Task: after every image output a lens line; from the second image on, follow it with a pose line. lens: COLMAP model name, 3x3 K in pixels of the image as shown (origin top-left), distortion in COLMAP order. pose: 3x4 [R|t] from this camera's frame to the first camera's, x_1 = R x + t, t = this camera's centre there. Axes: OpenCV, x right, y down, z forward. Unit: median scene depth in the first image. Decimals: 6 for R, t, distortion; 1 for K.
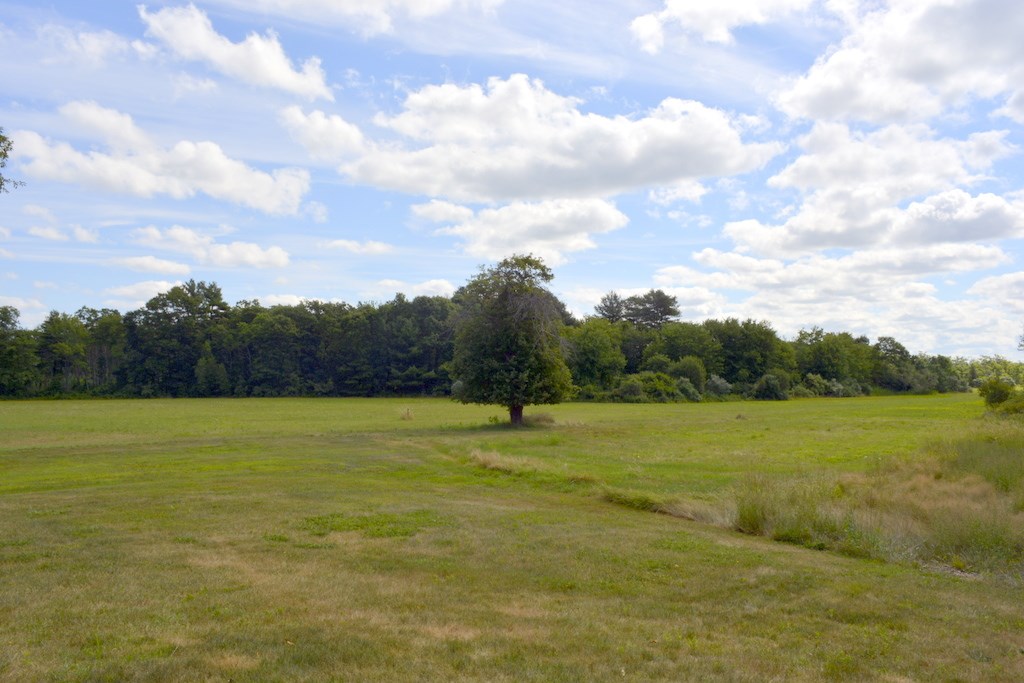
lens RADIAL K [[801.6, 0, 510.2], [0, 801.6, 346.0], [0, 0, 1]] dist [0.010983, -0.001191]
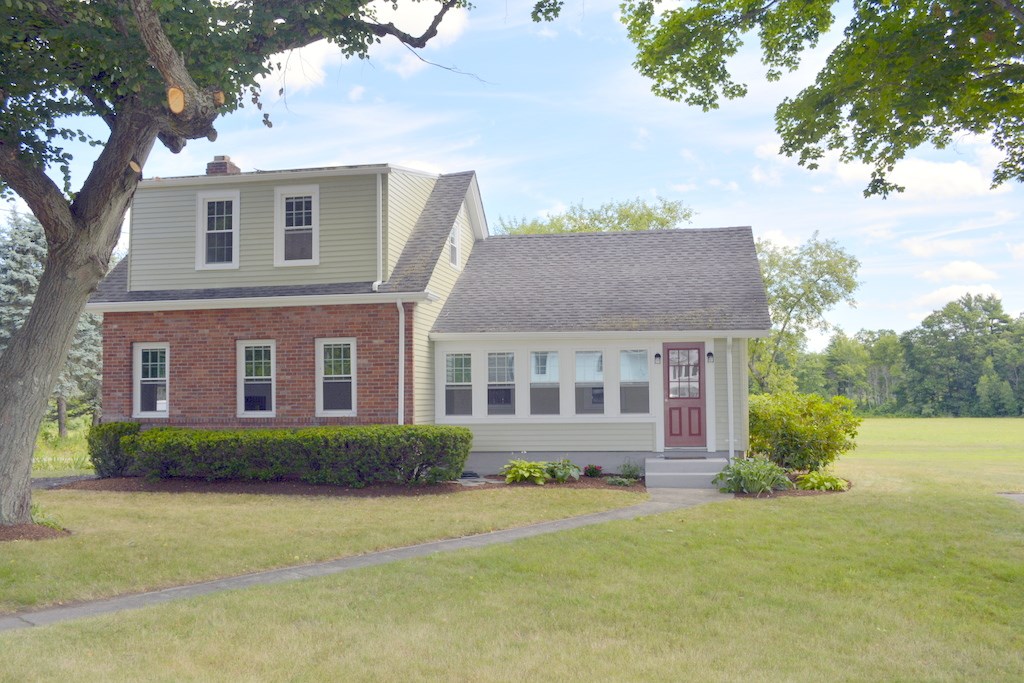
lens RADIAL K [[917.9, 0, 504.8], [0, 917.9, 347.4], [0, 0, 1]] dist [-0.000660, -0.015022]
pose [[0.662103, -0.049281, -0.747791, 0.050797], [0.038732, 0.998752, -0.031526, -0.005788], [0.748411, -0.008090, 0.663186, -0.135416]]
